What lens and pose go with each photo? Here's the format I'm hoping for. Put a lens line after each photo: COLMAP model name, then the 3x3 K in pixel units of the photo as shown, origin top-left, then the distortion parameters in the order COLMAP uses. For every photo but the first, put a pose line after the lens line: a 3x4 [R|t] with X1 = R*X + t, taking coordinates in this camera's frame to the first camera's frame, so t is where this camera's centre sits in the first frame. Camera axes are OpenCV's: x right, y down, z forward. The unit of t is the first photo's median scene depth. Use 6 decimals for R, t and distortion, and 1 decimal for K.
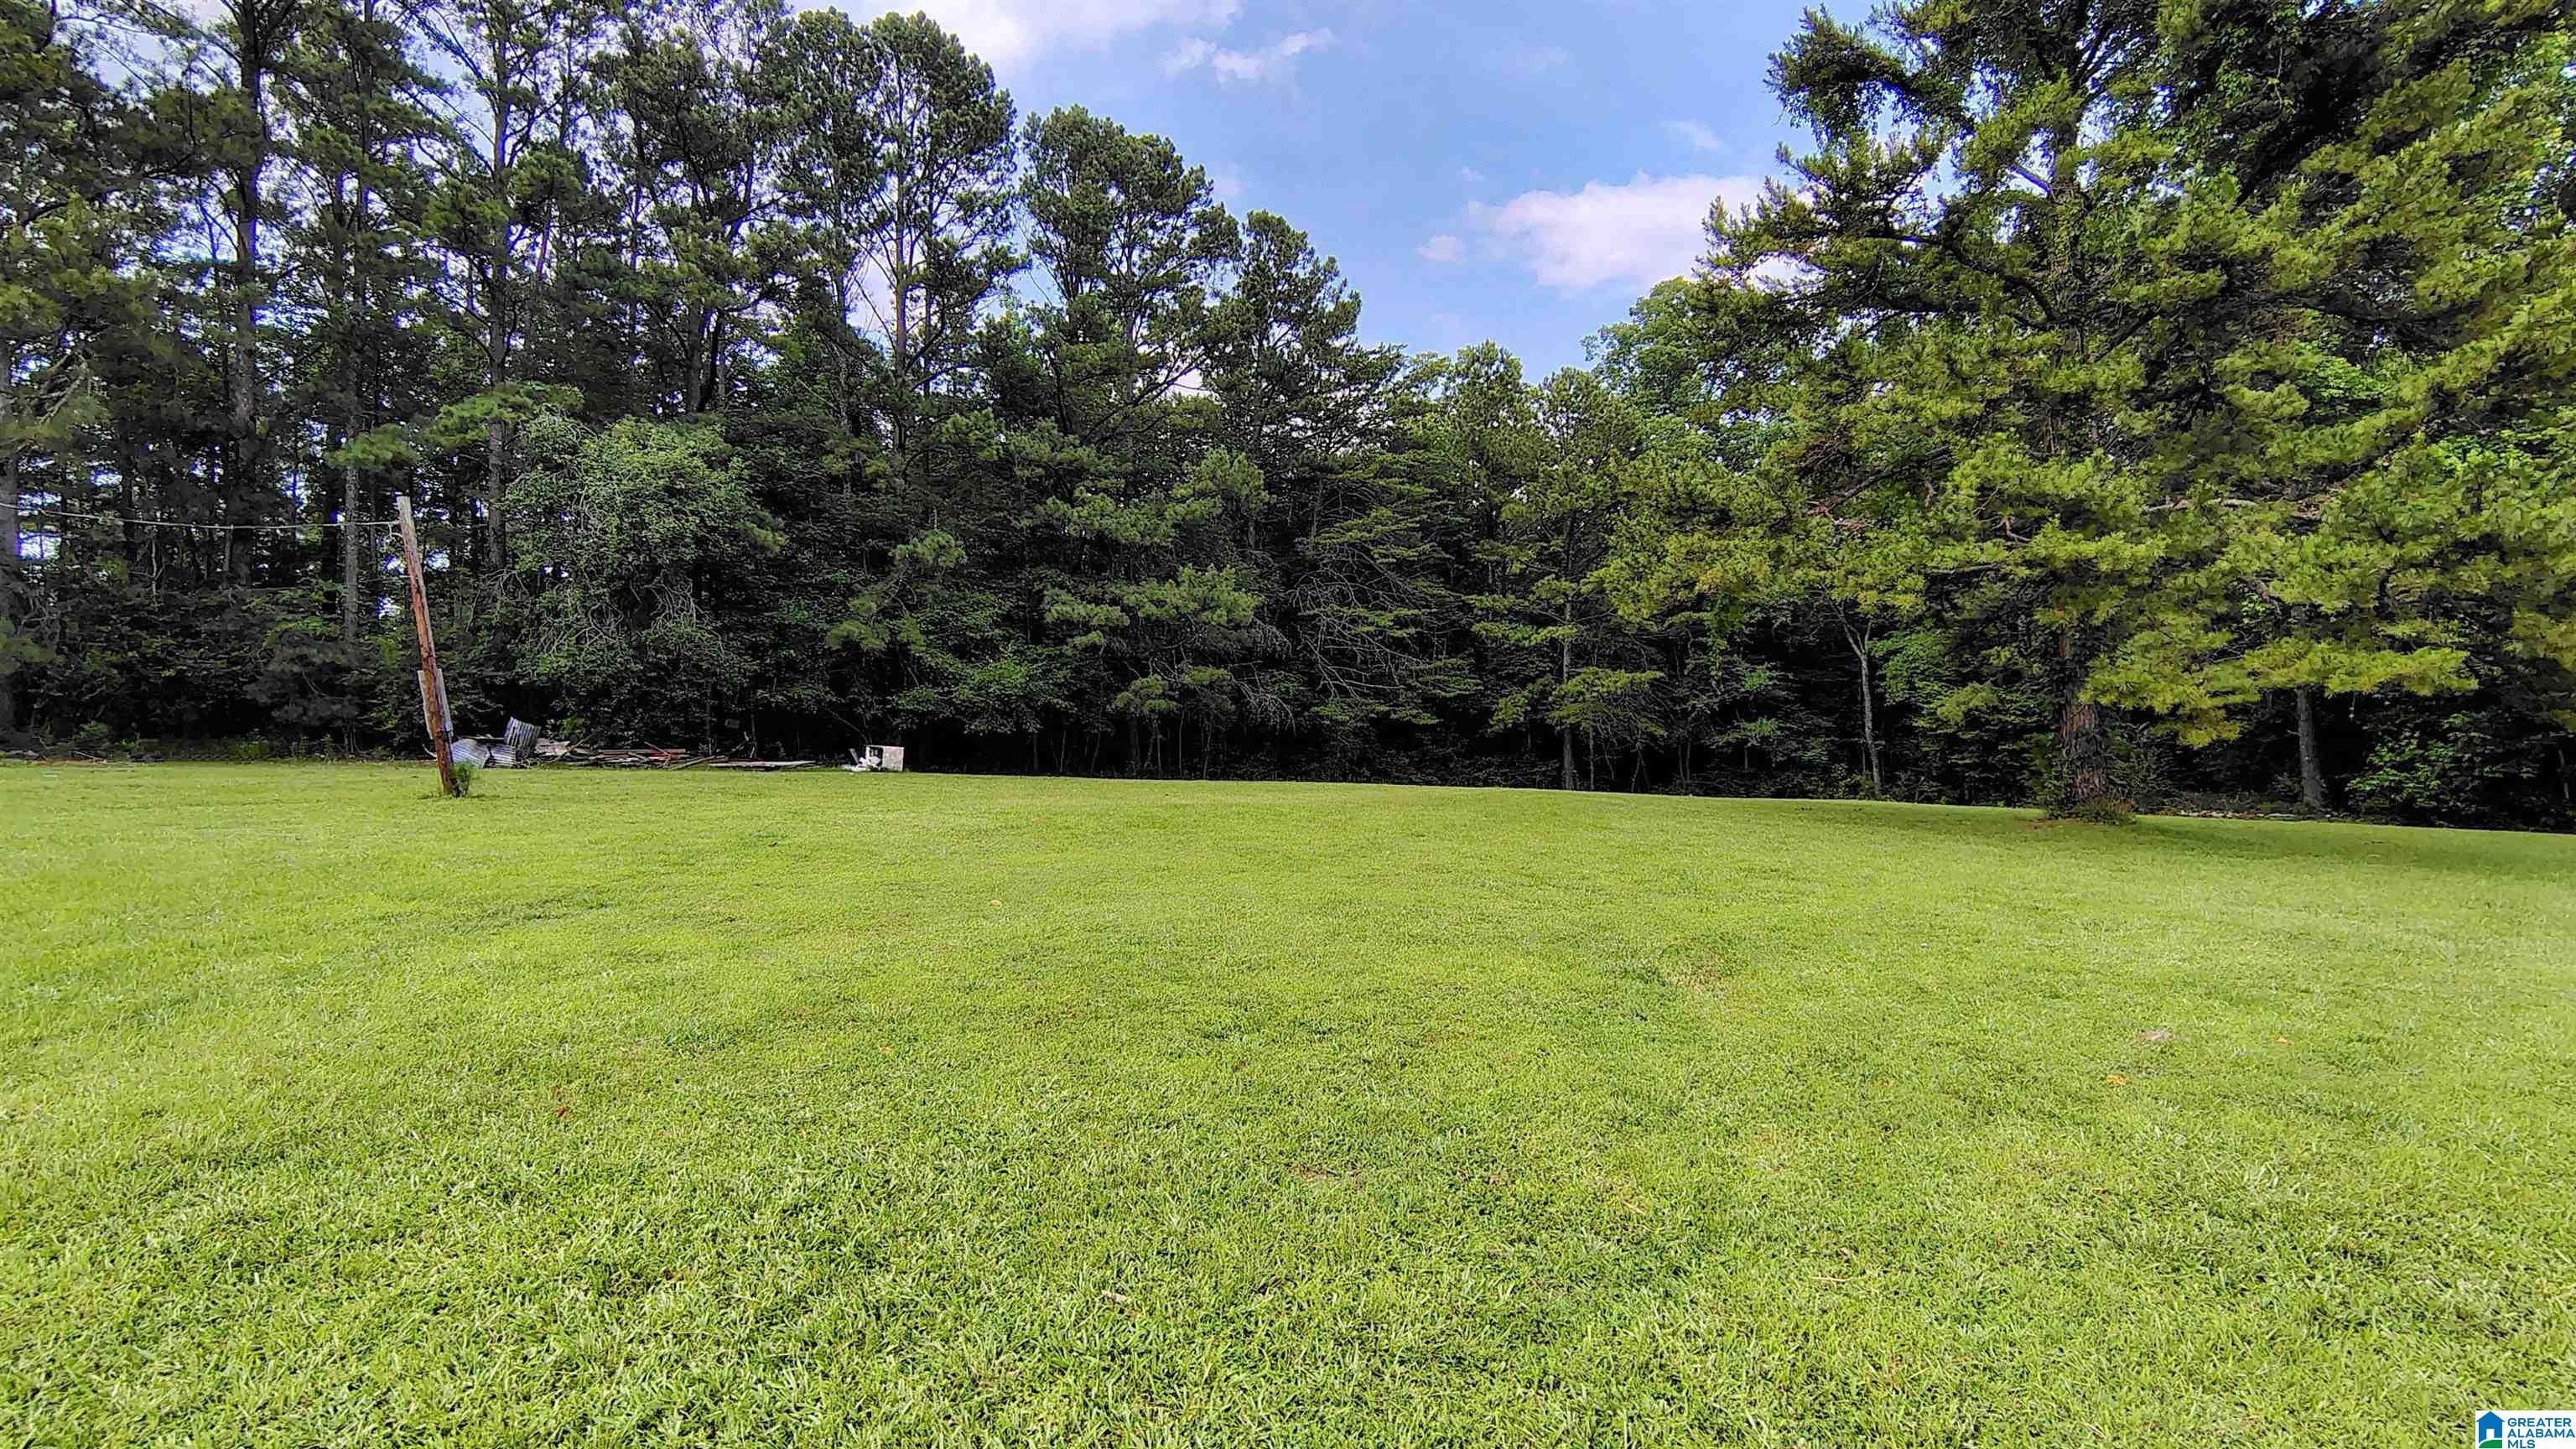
lens RADIAL K [[1210.6, 0, 1314.0], [0, 1210.6, 703.0], [0, 0, 1]] dist [-0.007998, 0.004546]
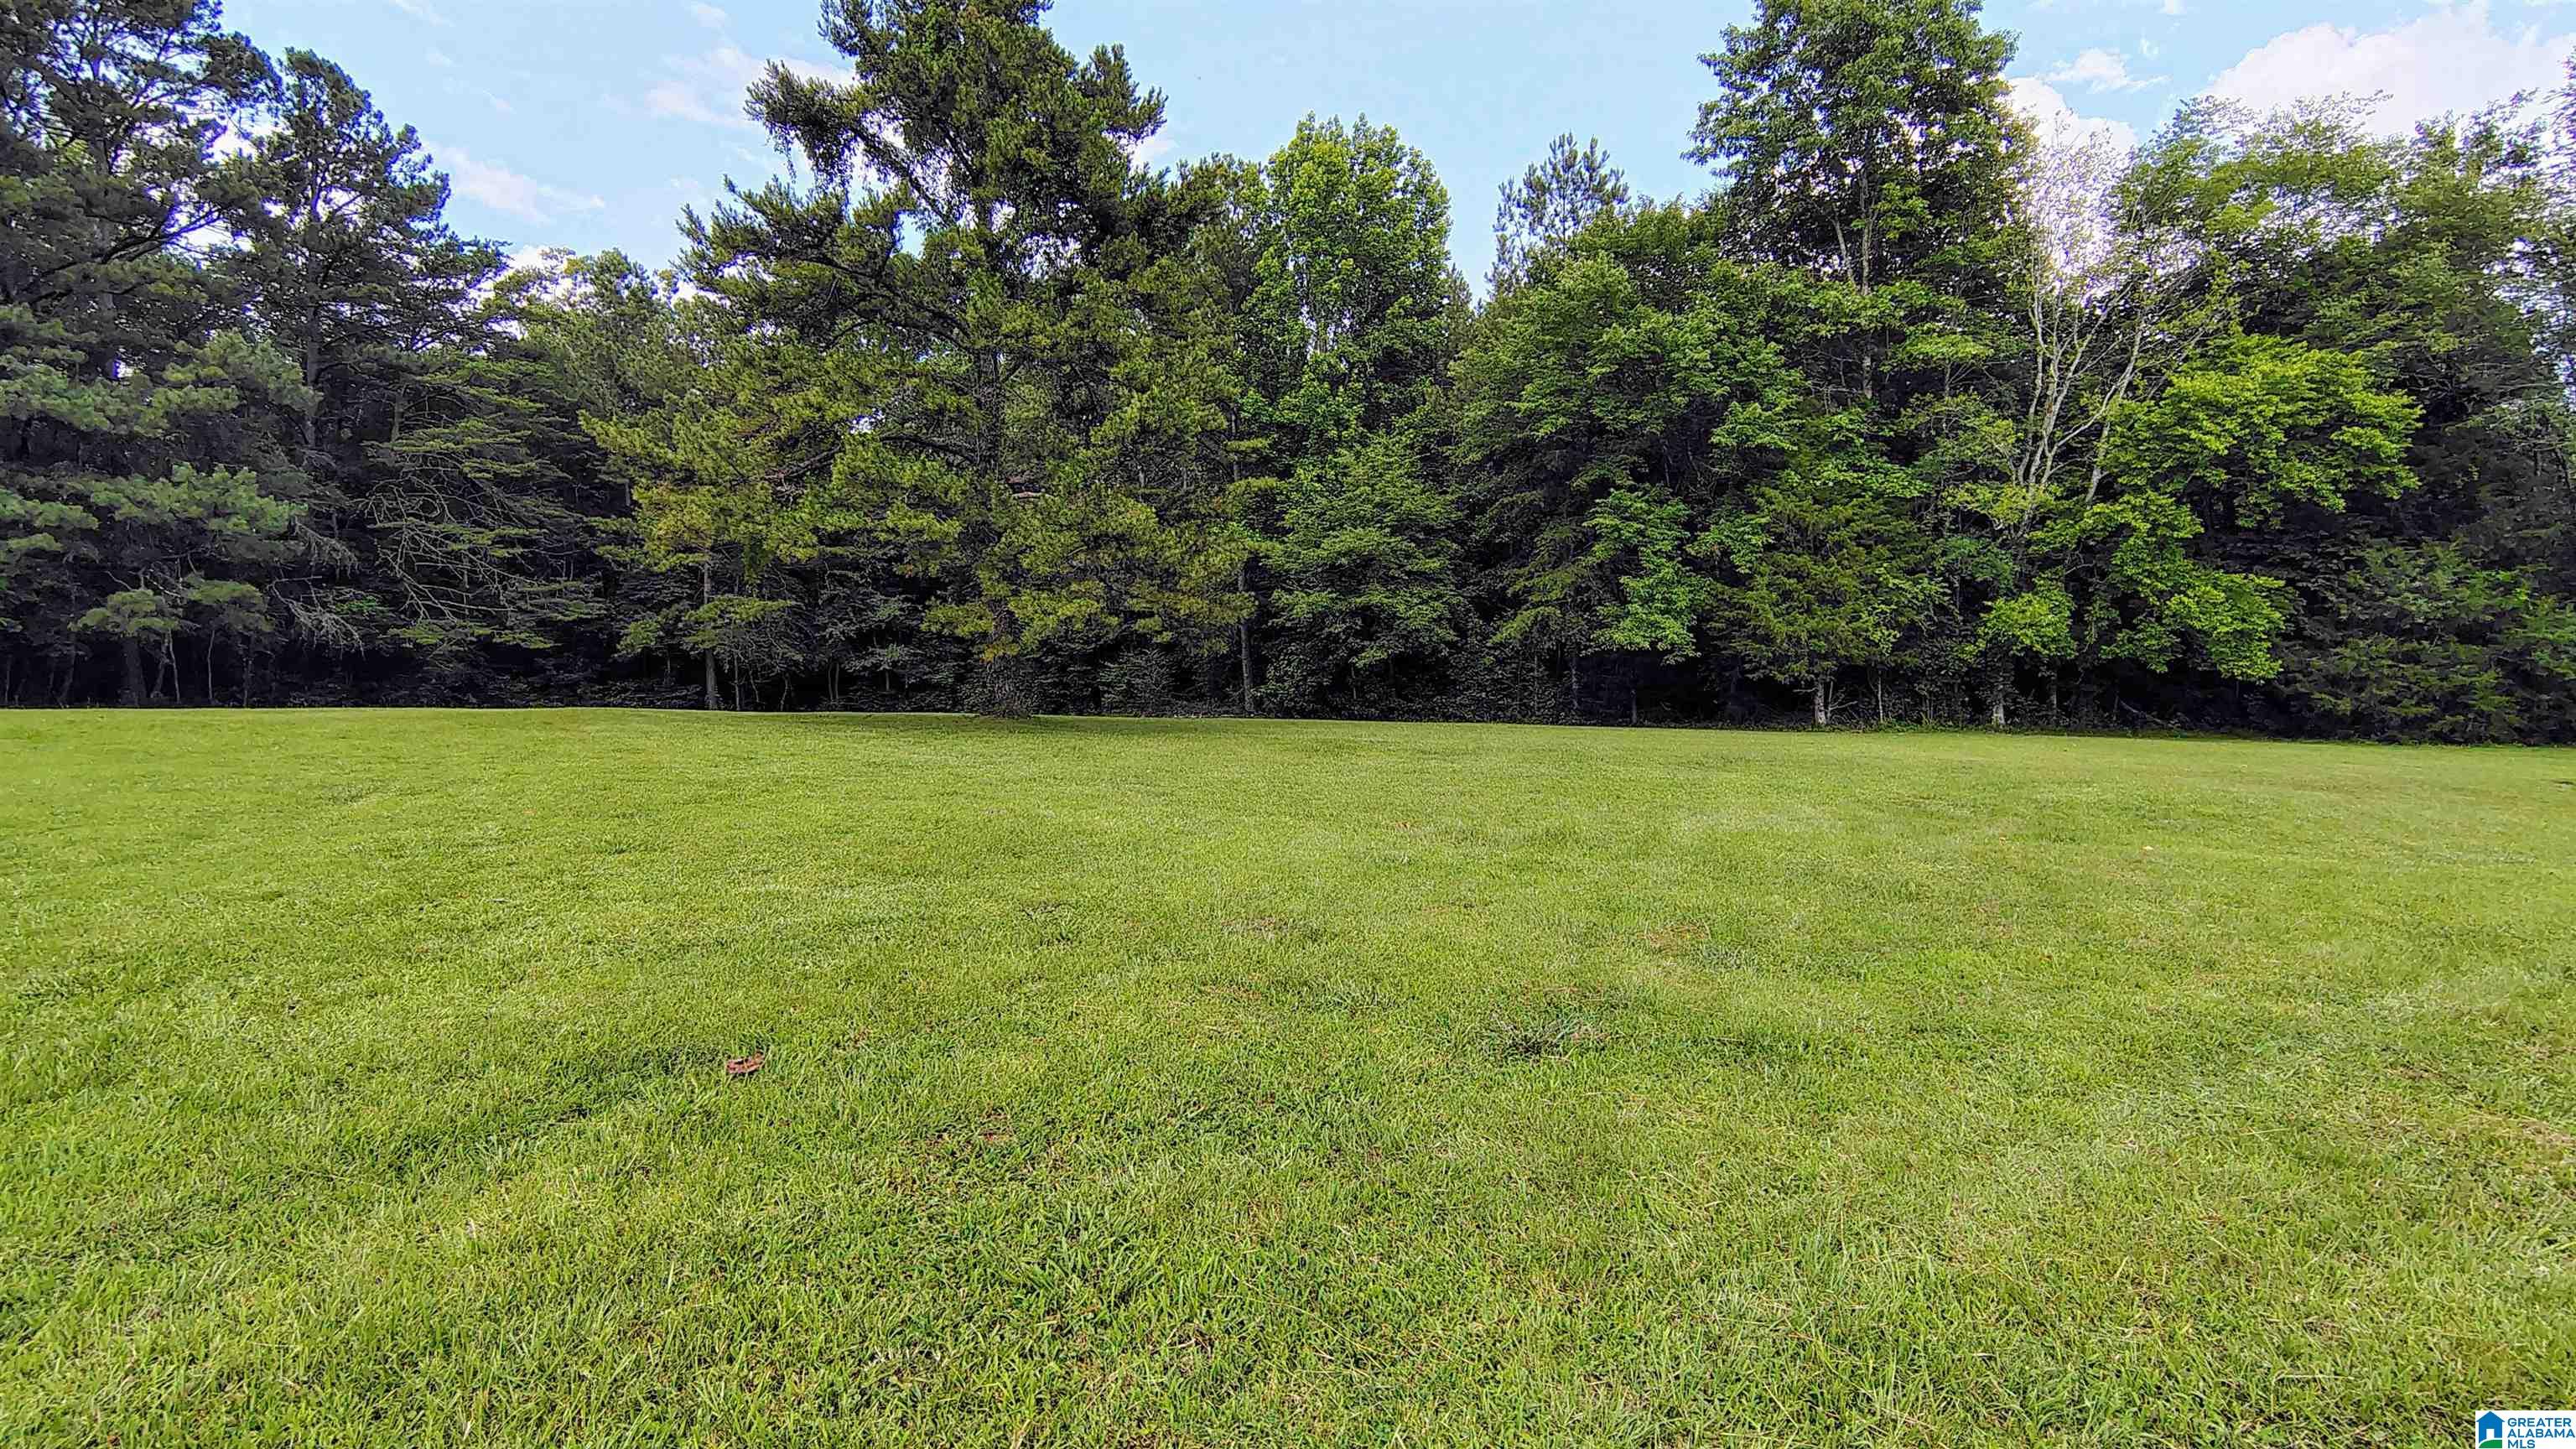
lens RADIAL K [[1210.6, 0, 1305.2], [0, 1210.6, 716.8], [0, 0, 1]] dist [-0.007998, 0.004546]
pose [[0.833964, -0.025864, 0.551212, 0.068607], [-0.012812, 0.997724, 0.066200, 0.000274], [-0.551670, -0.062271, 0.831735, -0.145226]]
